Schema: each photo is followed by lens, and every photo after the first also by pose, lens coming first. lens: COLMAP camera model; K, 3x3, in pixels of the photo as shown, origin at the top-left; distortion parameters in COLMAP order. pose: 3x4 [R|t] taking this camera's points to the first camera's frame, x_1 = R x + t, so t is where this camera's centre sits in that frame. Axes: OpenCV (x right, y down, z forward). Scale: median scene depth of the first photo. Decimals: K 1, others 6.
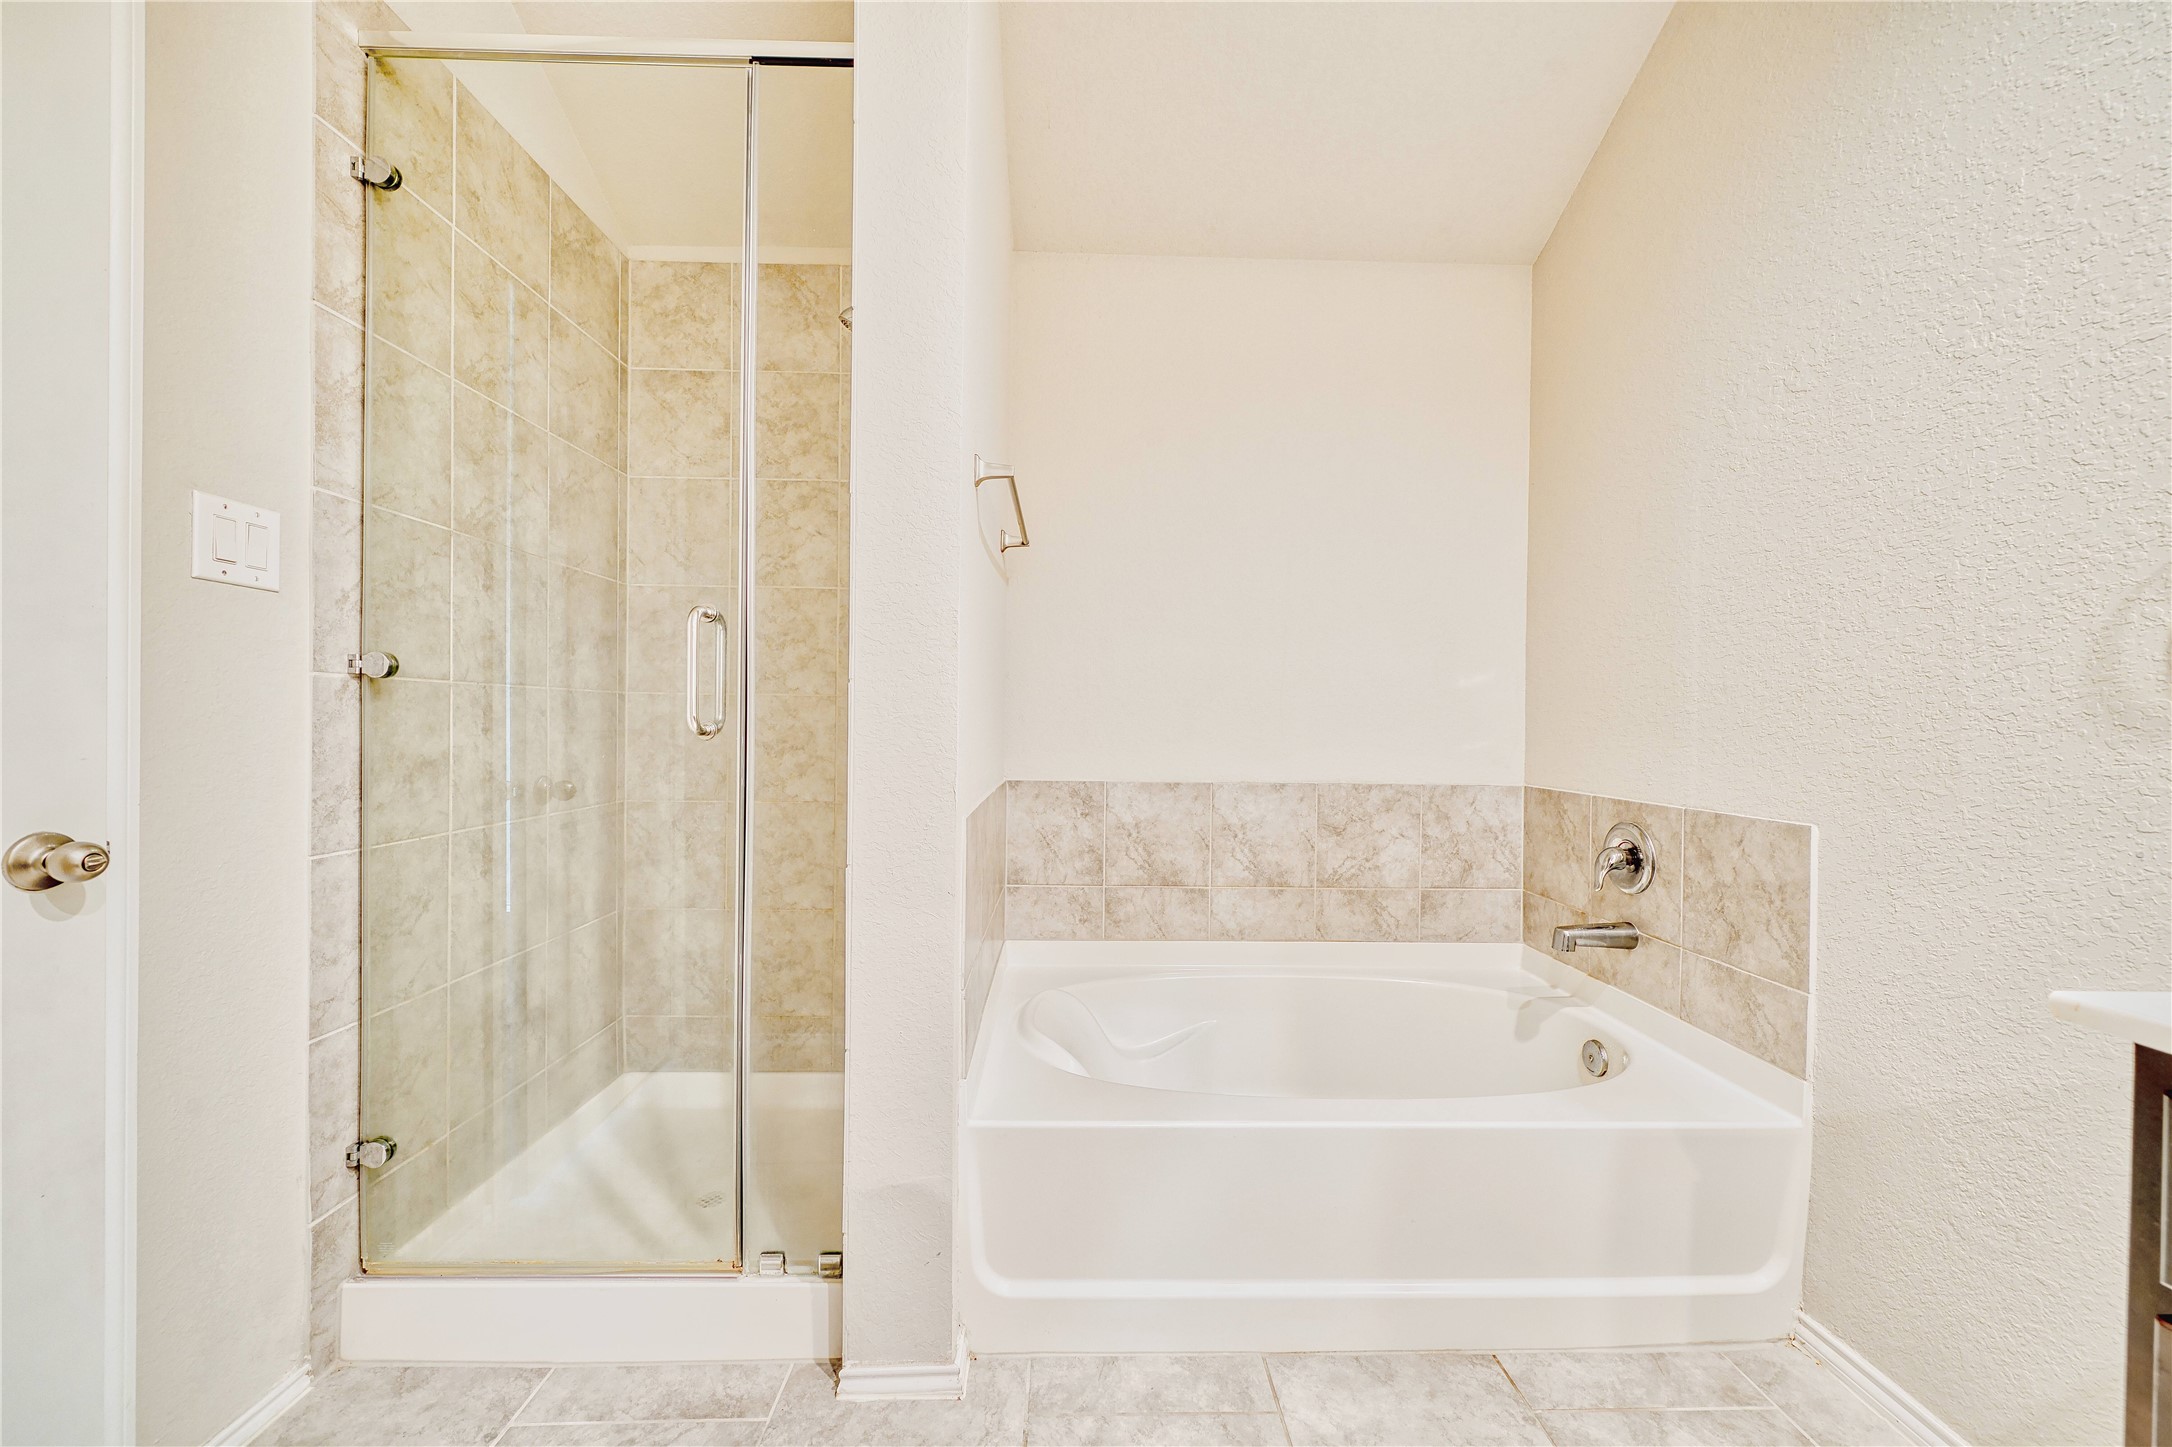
lens RADIAL K [[805.0, 0, 1086.0], [0, 805.0, 723.5], [0, 0, 1]] dist [-0.006105, 0.000109]
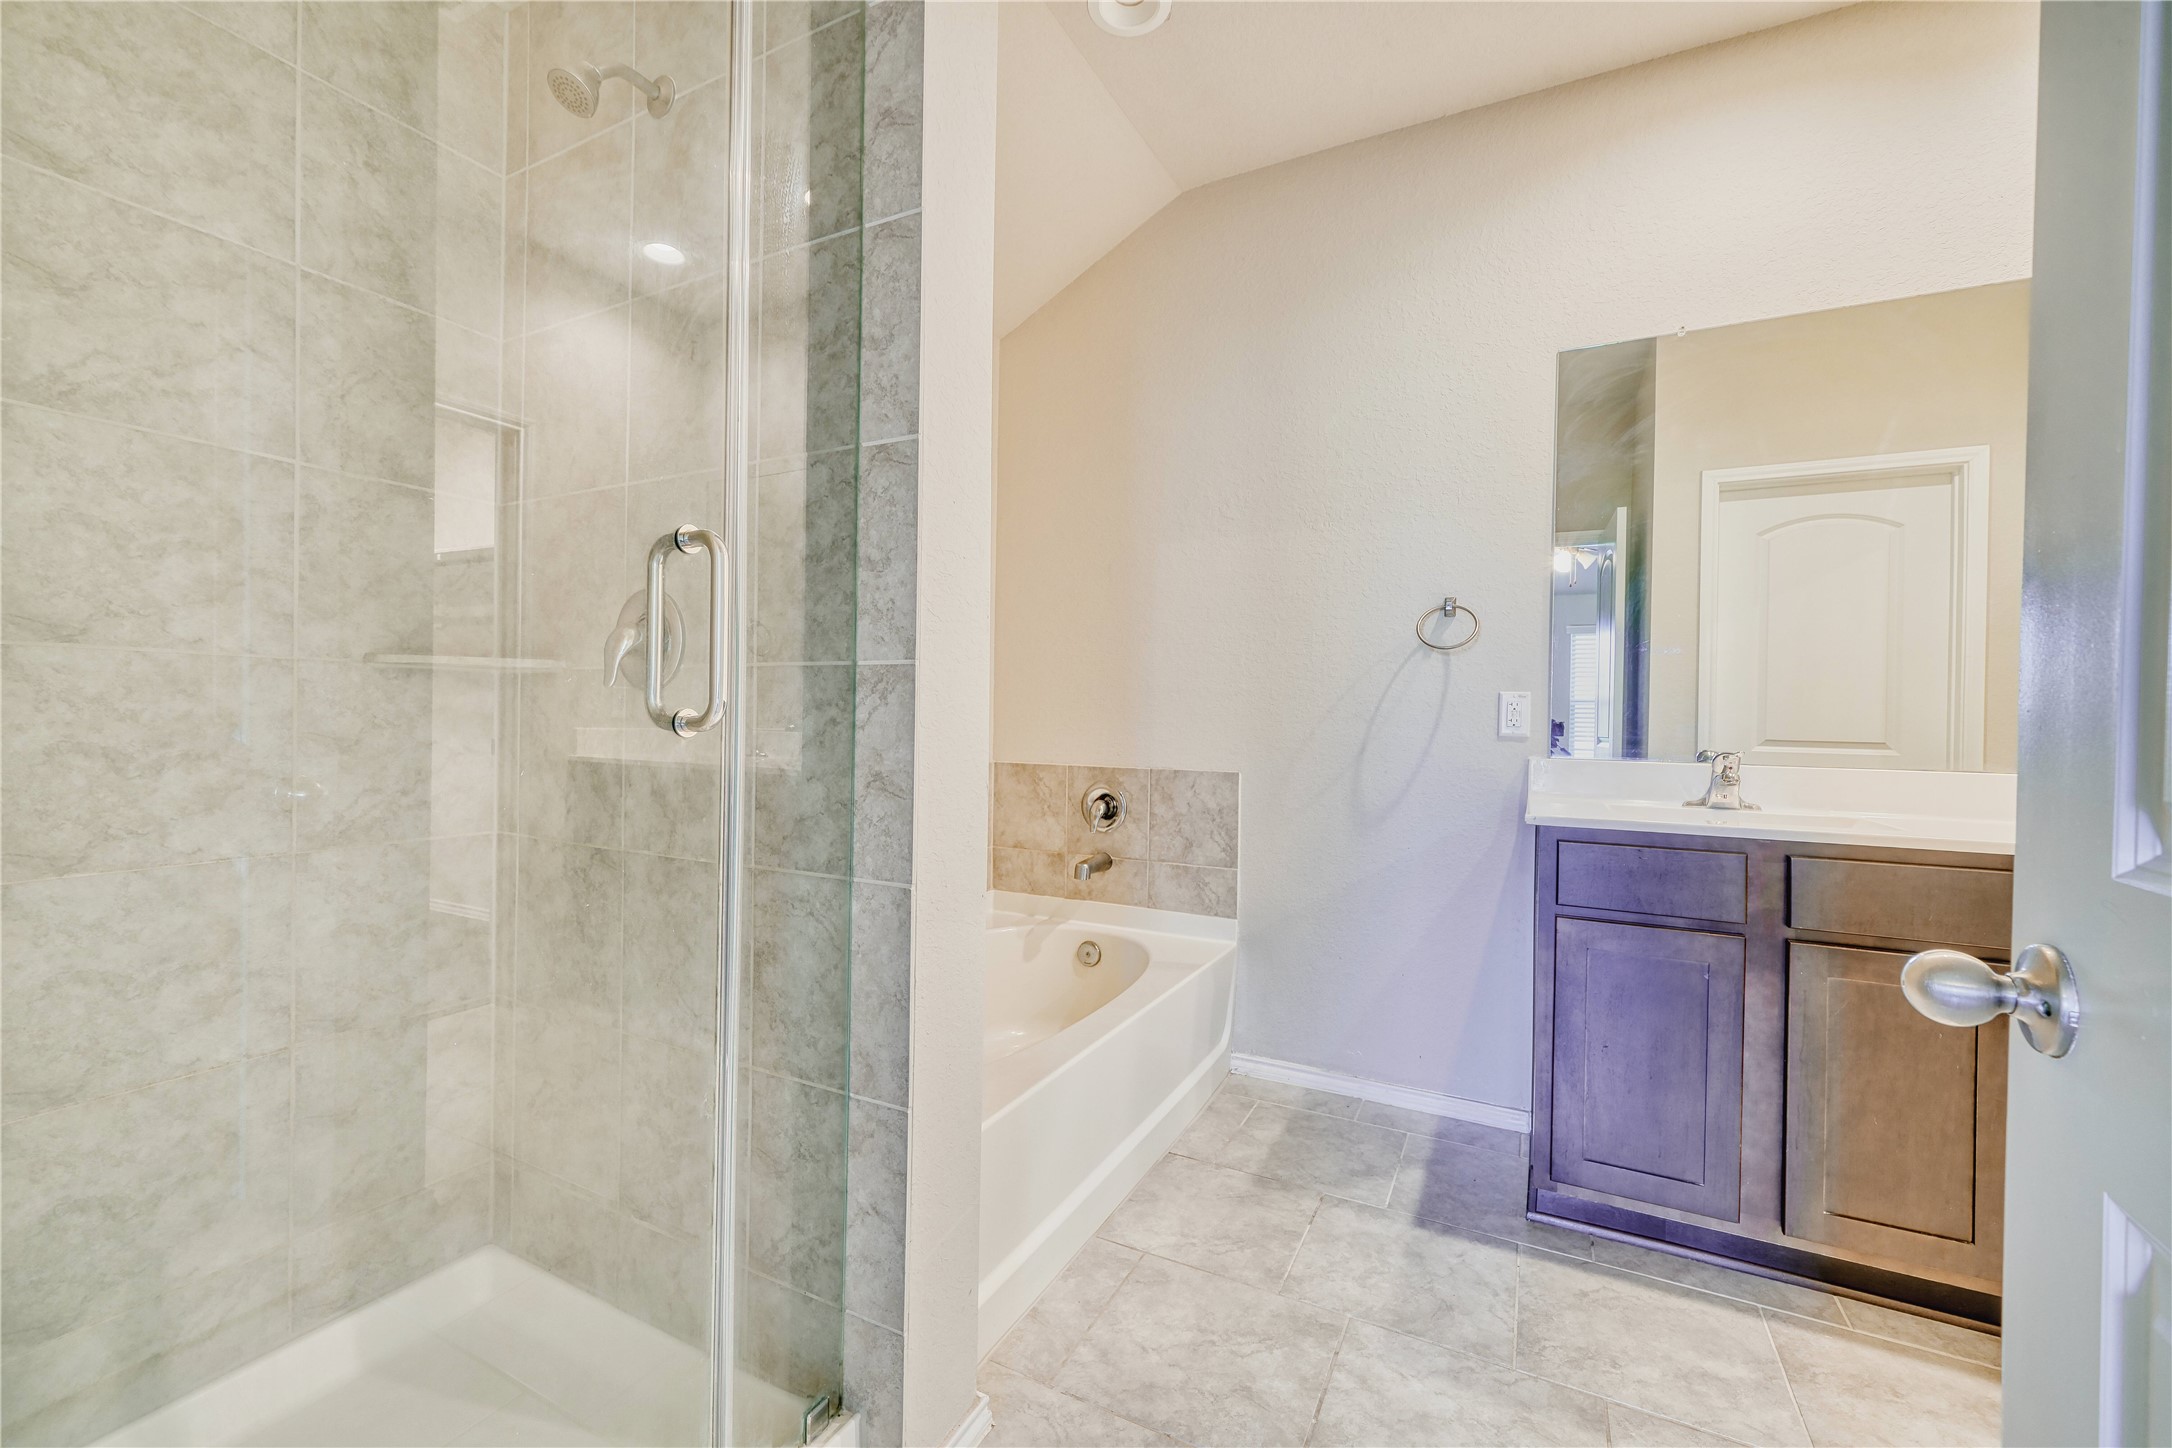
lens RADIAL K [[870.4, 0, 1086.0], [0, 870.4, 724.0], [0, 0, 1]] dist [0.000810, 0.000017]
pose [[0.481996, -0.010393, 0.876112, -0.756123], [-0.006138, 0.999865, 0.015238, -0.003030], [-0.876152, -0.012722, 0.481867, 0.316728]]
